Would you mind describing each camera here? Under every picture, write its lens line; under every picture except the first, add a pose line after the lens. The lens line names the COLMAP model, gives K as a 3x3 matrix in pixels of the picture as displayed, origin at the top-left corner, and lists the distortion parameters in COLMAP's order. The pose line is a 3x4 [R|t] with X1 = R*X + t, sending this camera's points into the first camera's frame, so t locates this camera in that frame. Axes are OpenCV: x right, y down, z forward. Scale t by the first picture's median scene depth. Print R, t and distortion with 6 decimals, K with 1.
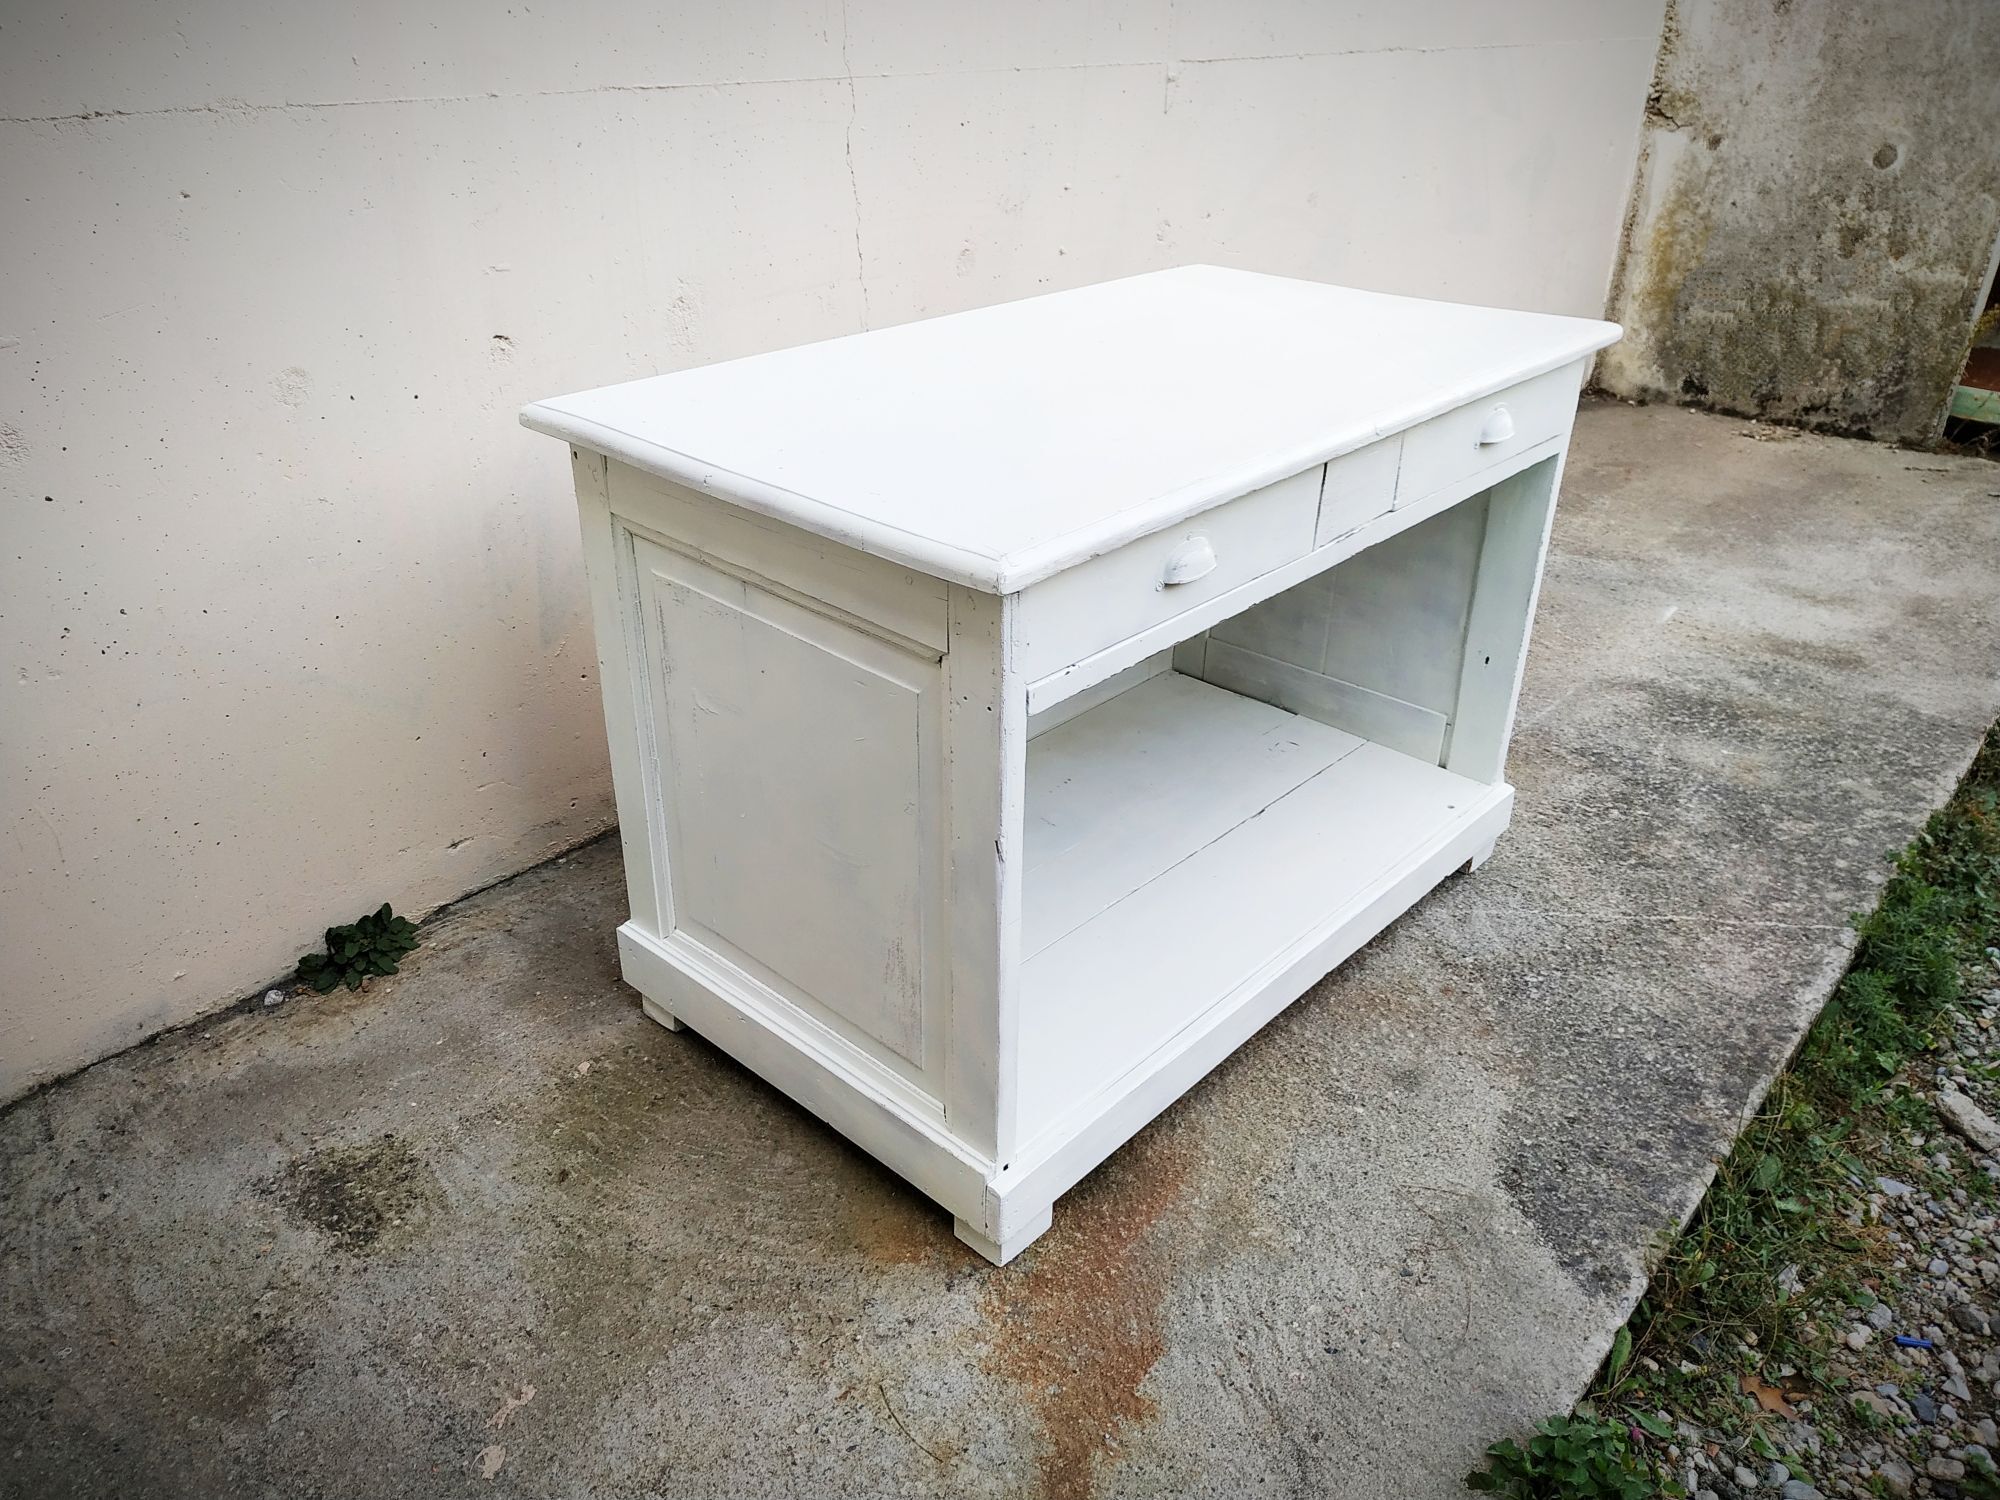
lens RADIAL K [[1446.6, 0, 965.4], [0, 1446.6, 753.0], [0, 0, 1]] dist [-0.005840, 0.002902]
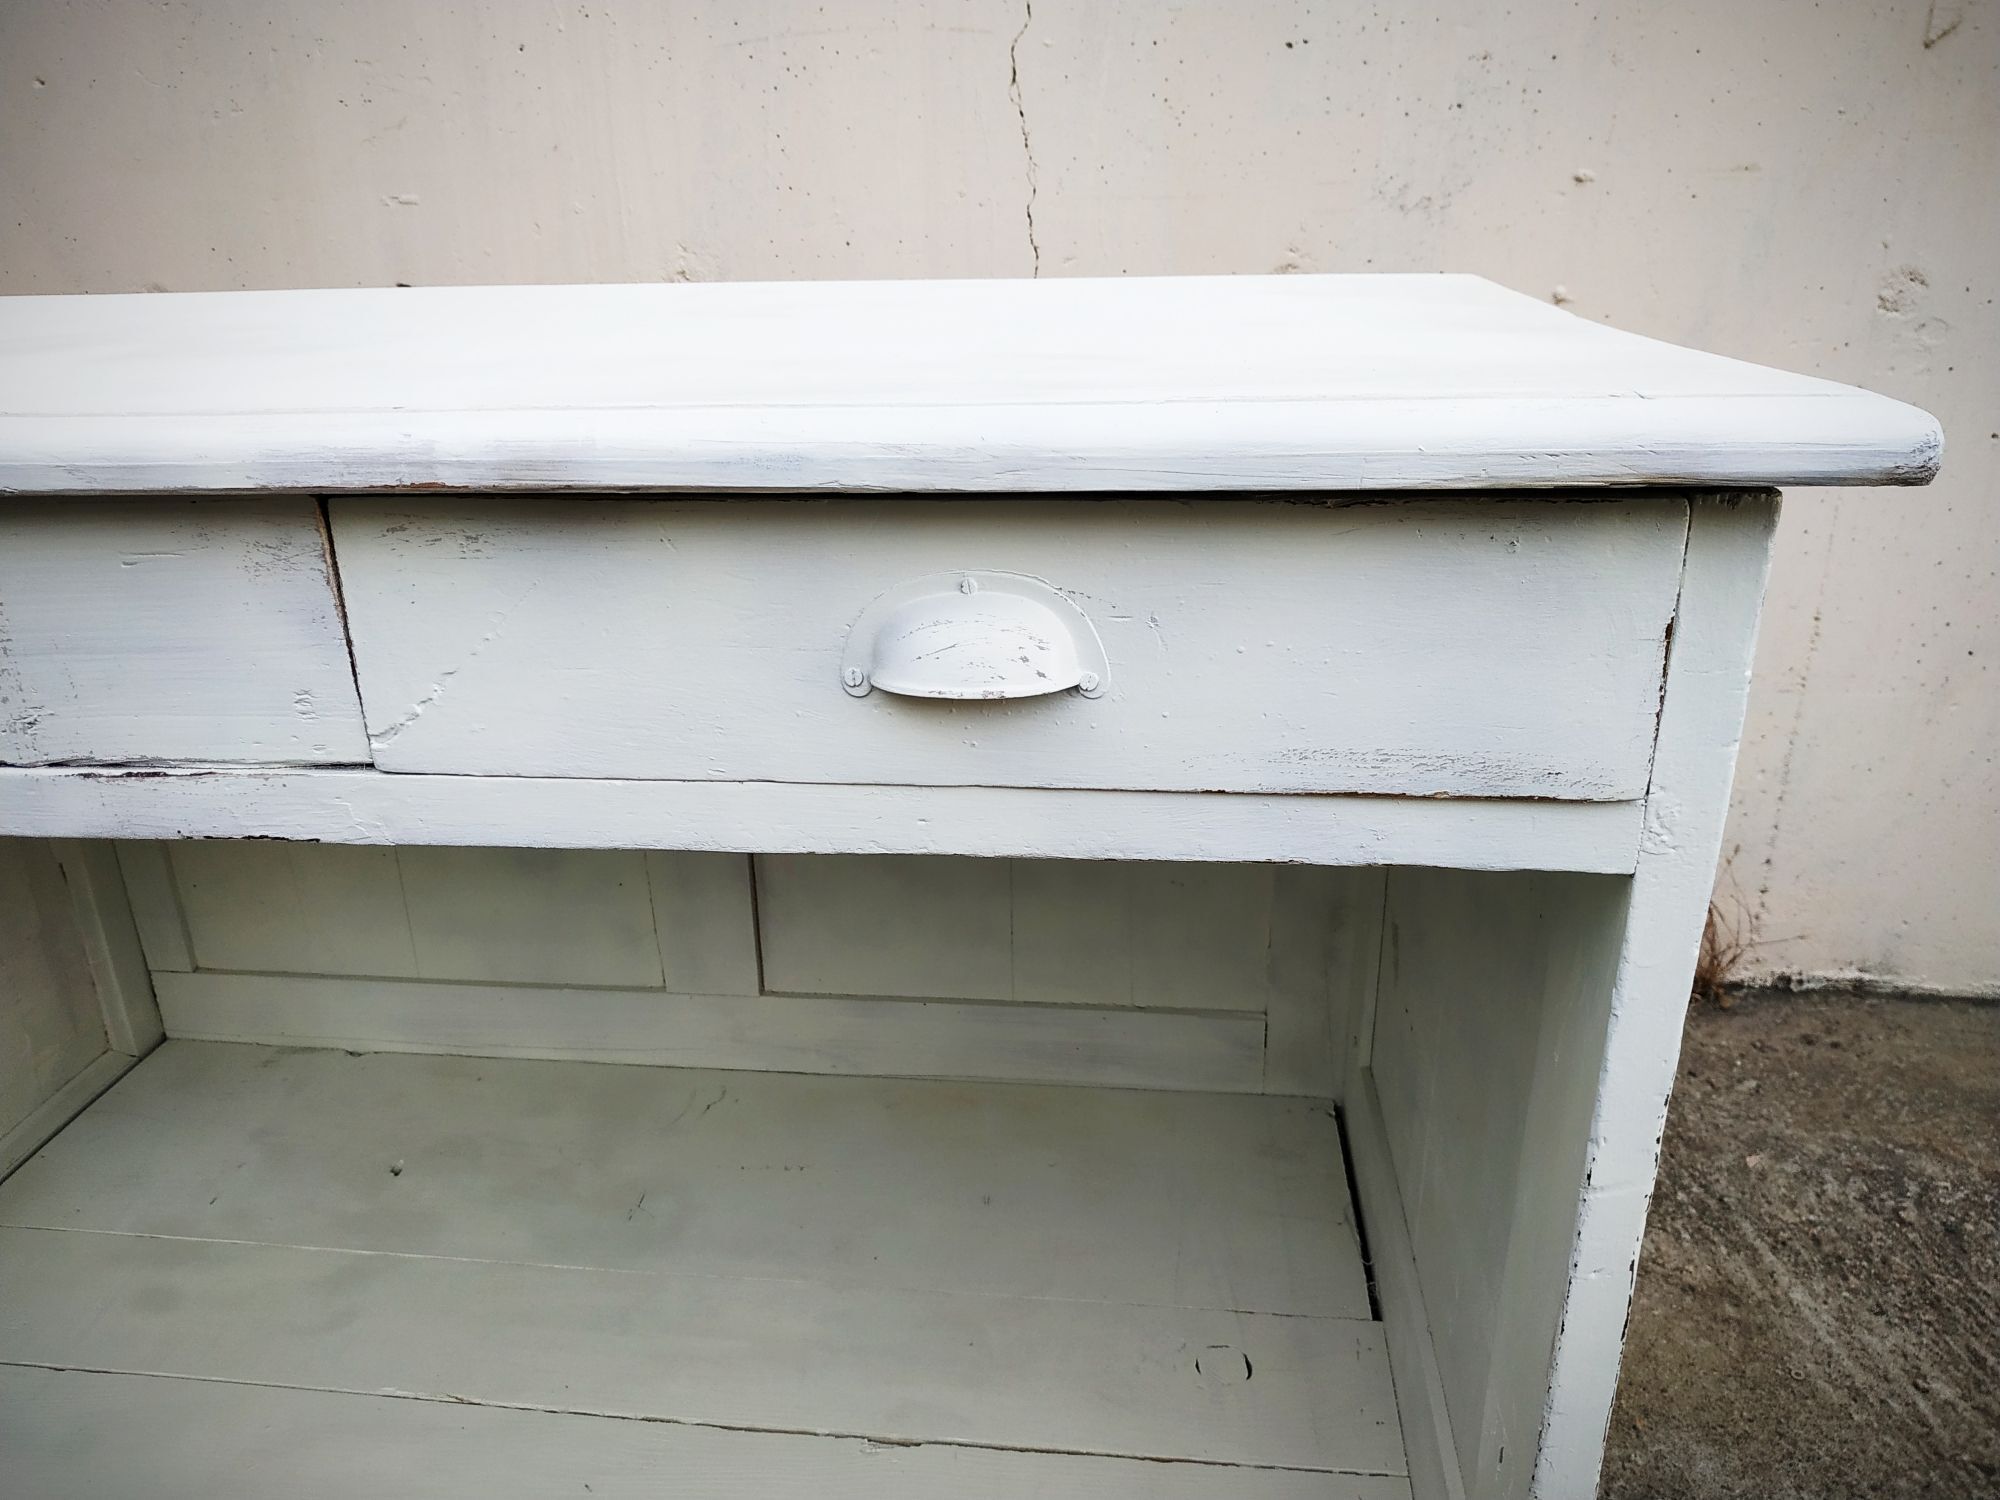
lens RADIAL K [[1455.5, 0, 988.5], [0, 1455.5, 748.7], [0, 0, 1]] dist [-0.006406, -0.008168]
pose [[0.603404, 0.273281, -0.749147, 0.581603], [-0.355257, 0.933192, 0.054275, -0.220799], [0.713930, 0.233390, 0.660177, 0.808290]]
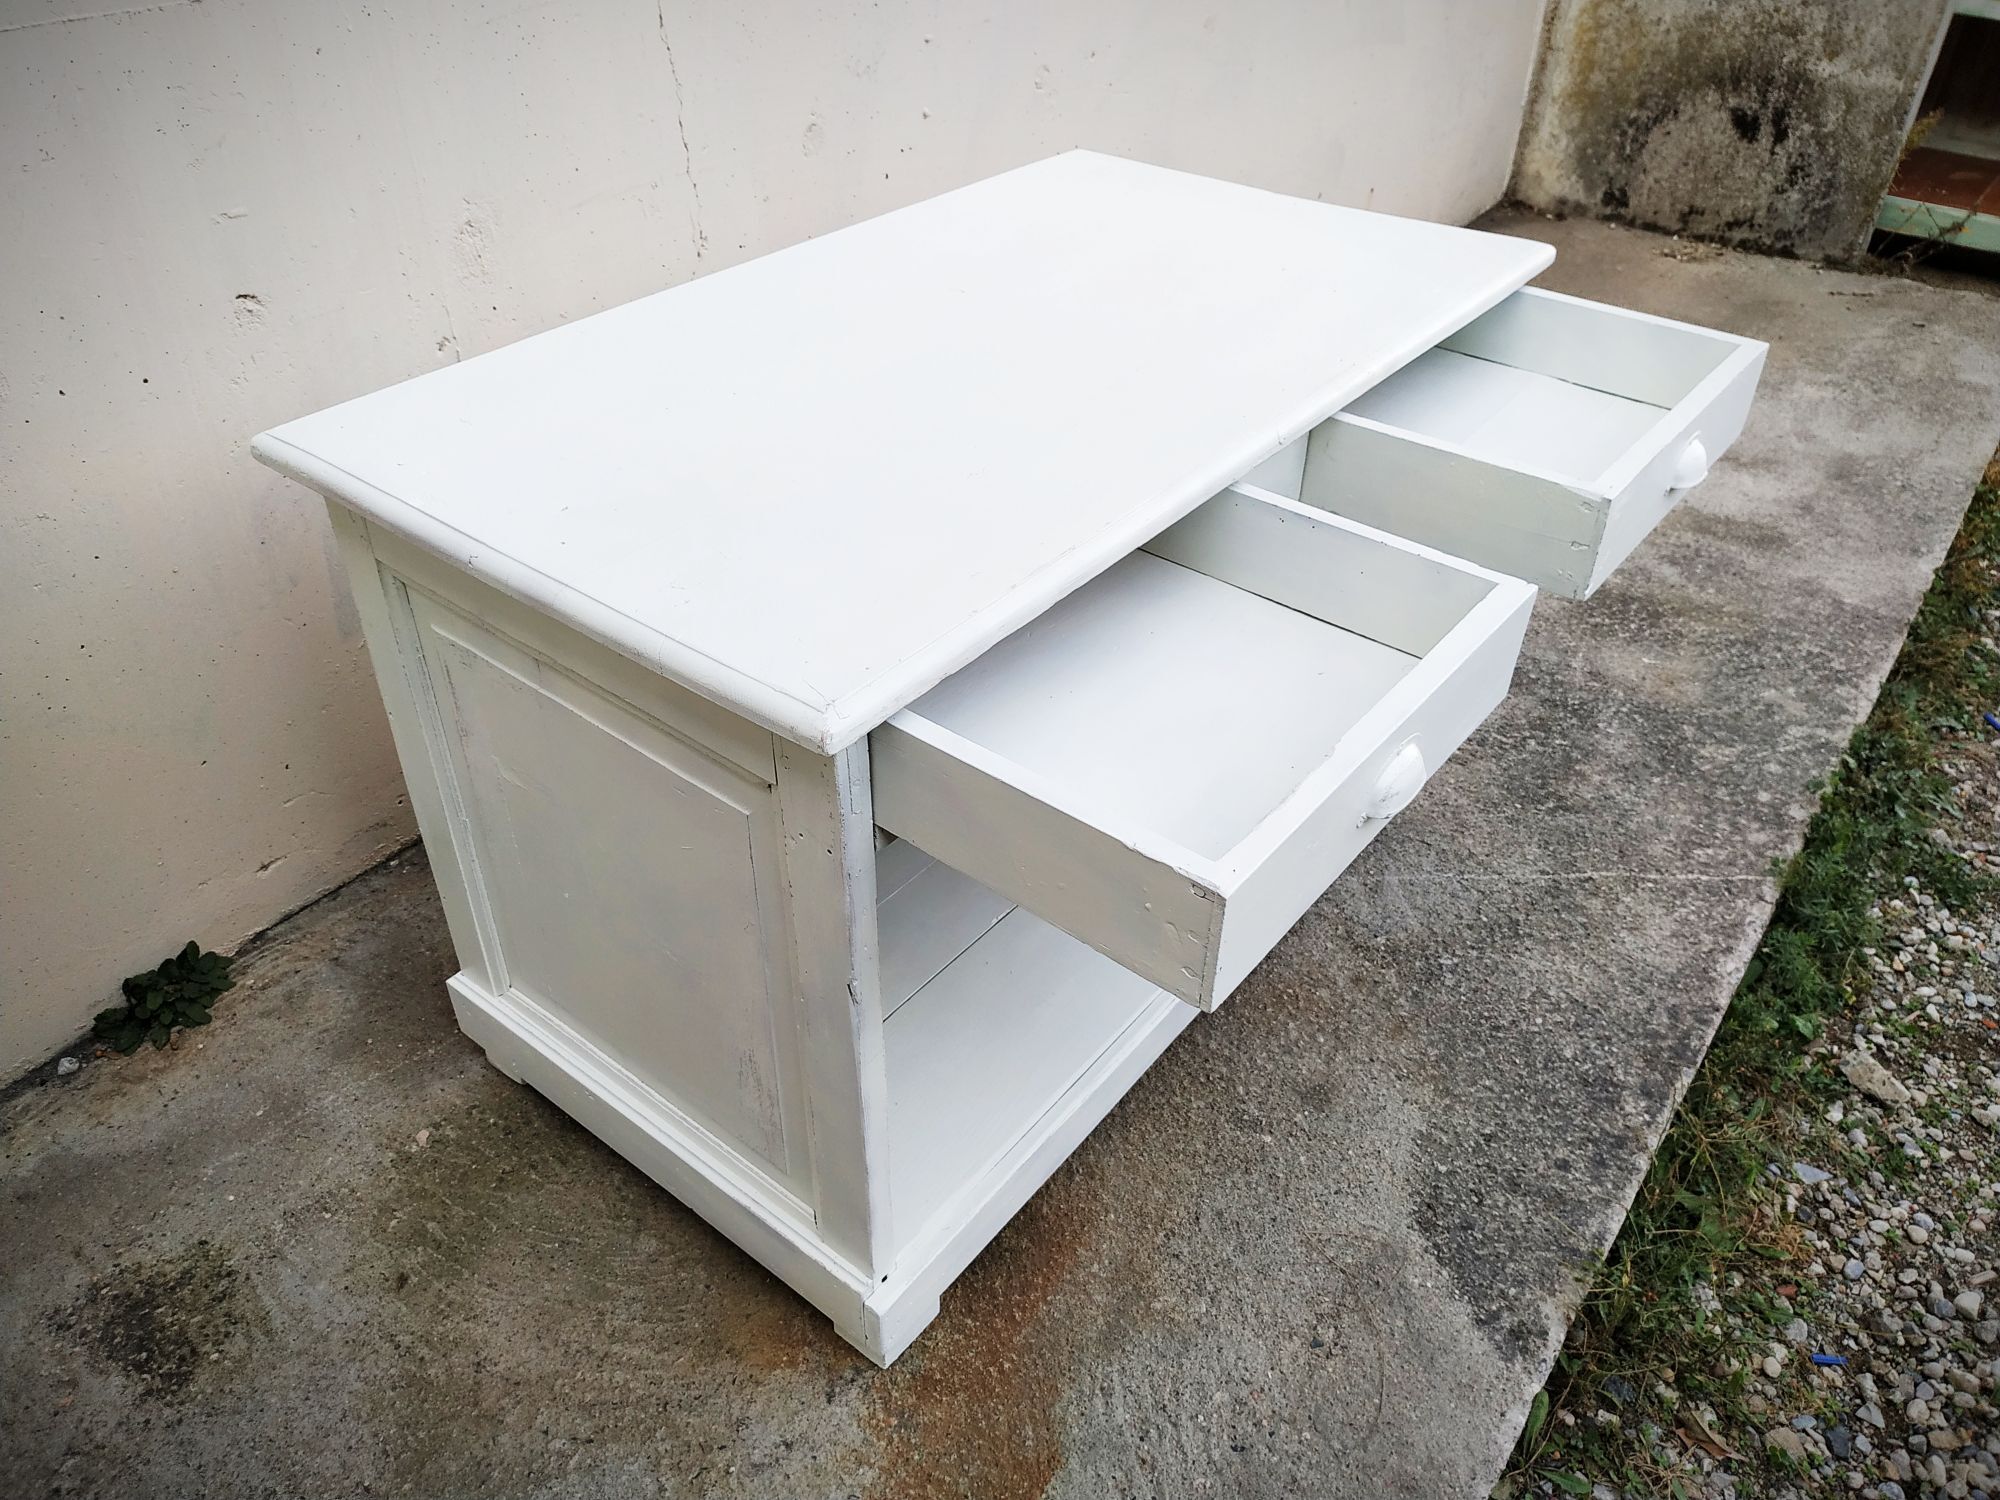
lens RADIAL K [[1458.0, 0, 967.3], [0, 1458.0, 744.2], [0, 0, 1]] dist [-0.008966, 0.000948]
pose [[0.997202, -0.046846, 0.058254, 0.035236], [0.037969, 0.988687, 0.145111, -0.147225], [-0.064392, -0.142494, 0.987699, 0.114425]]
